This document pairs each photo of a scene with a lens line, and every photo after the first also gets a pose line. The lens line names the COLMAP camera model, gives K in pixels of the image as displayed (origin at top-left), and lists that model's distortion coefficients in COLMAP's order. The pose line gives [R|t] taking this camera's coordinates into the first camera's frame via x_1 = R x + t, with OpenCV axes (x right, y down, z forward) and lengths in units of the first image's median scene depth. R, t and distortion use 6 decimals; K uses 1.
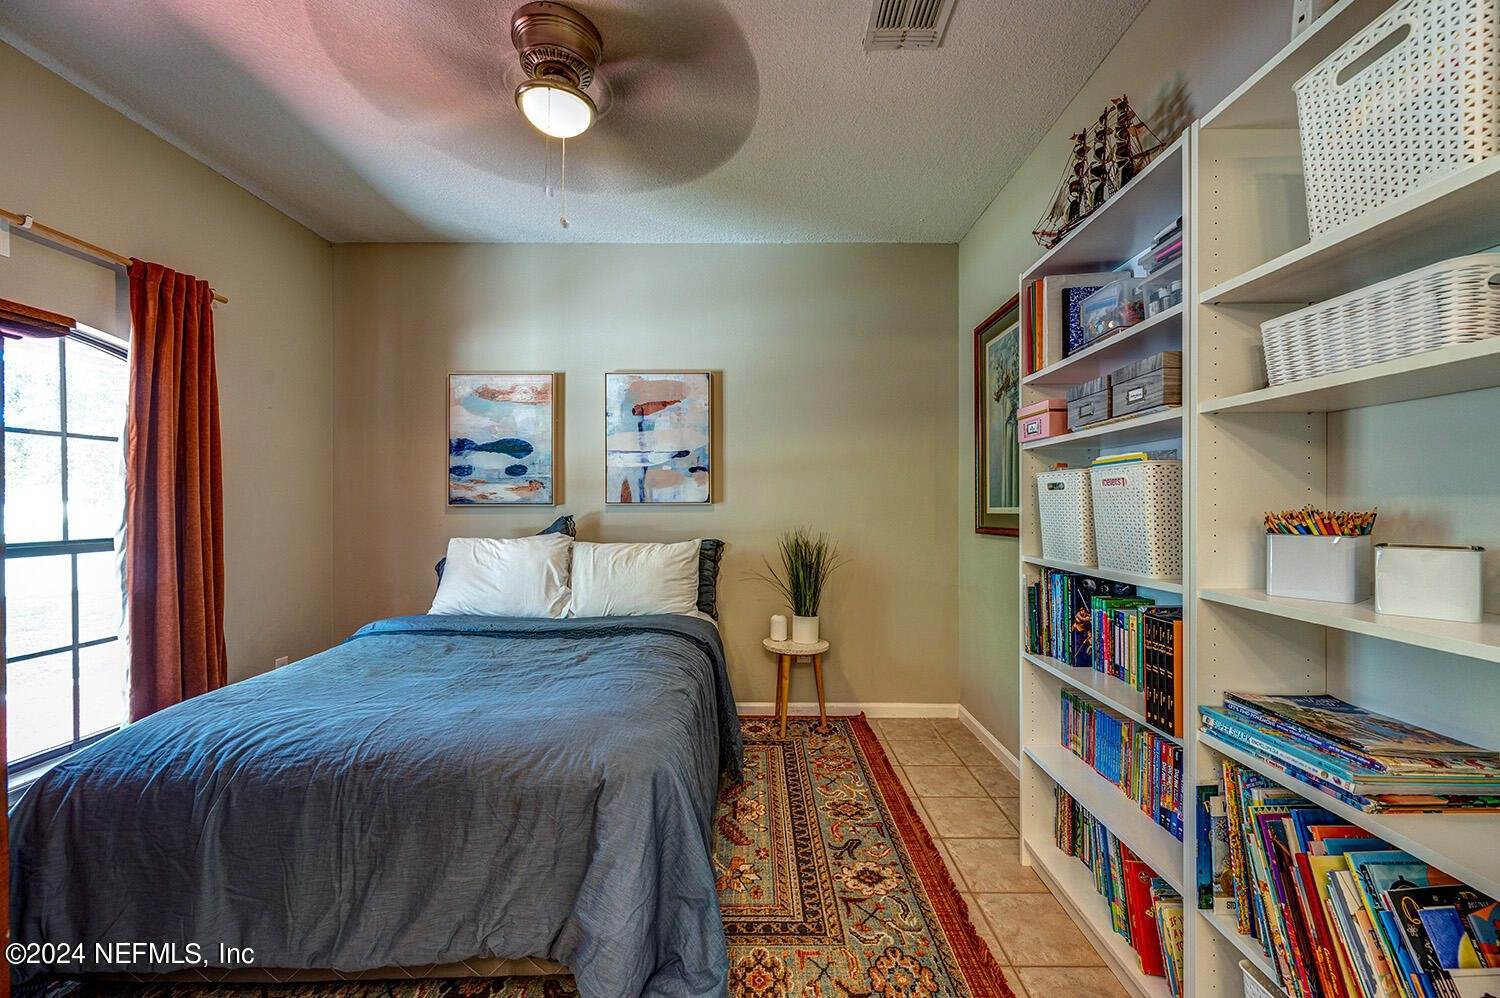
lens RADIAL K [[596.7, 0, 750.0], [0, 596.7, 499.0], [0, 0, 1]] dist [-0.000743, -0.000191]
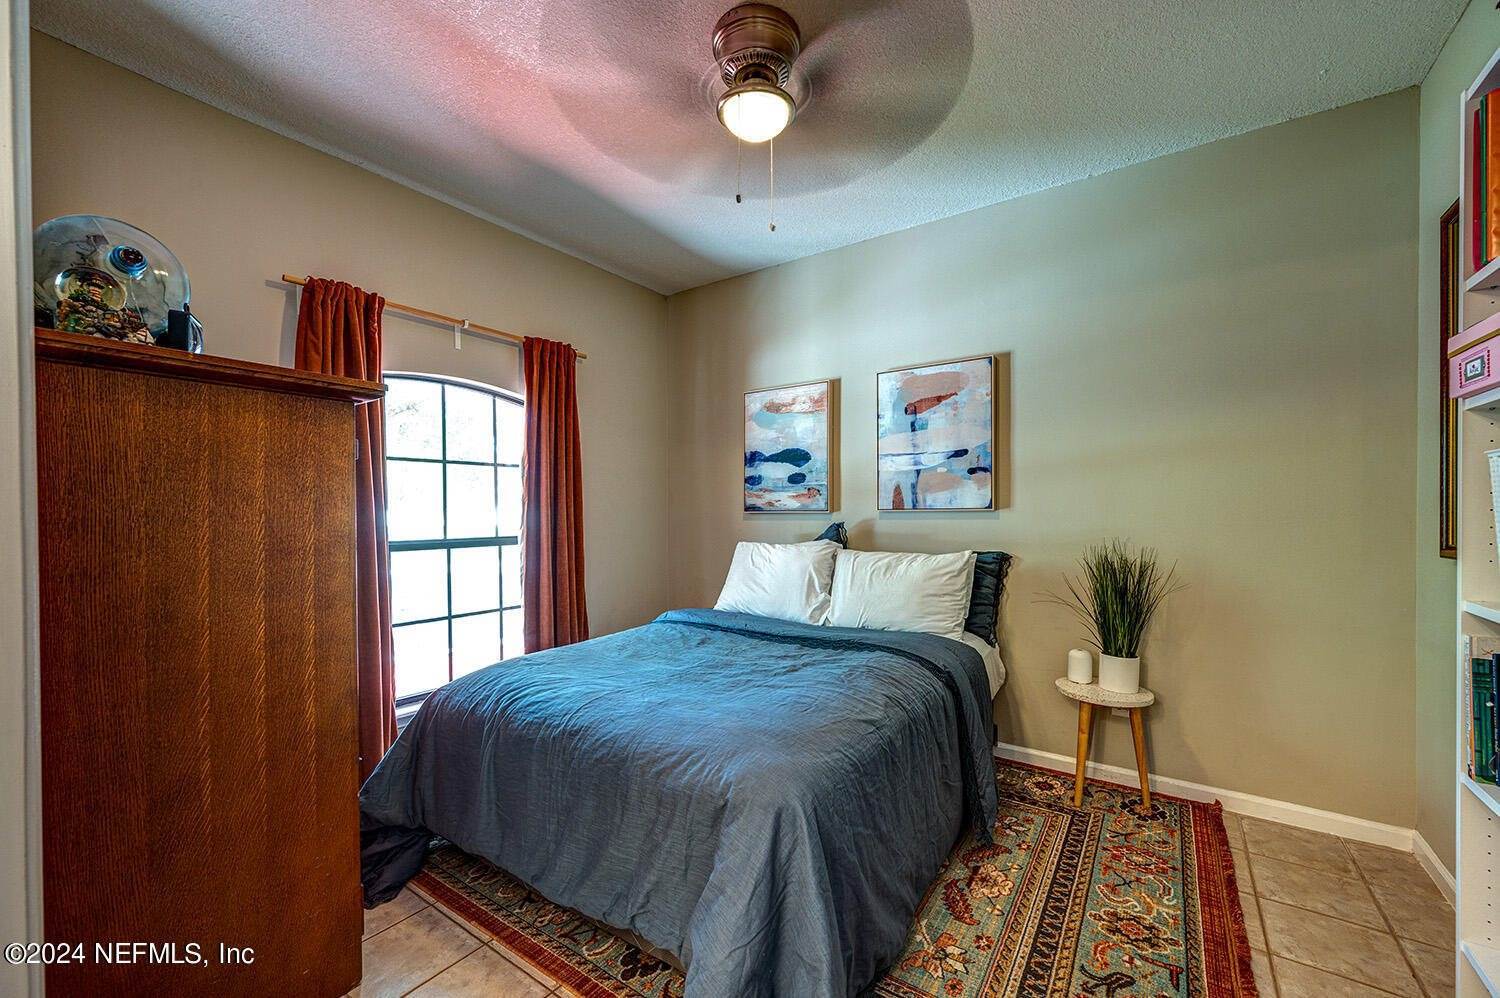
lens RADIAL K [[597.2, 0, 748.9], [0, 597.2, 512.8], [0, 0, 1]] dist [0.000391, 0.000014]
pose [[0.821845, -0.001532, -0.569710, 0.149356], [0.008308, 0.999922, 0.009296, 0.001477], [0.569651, -0.012373, 0.821793, 0.108630]]
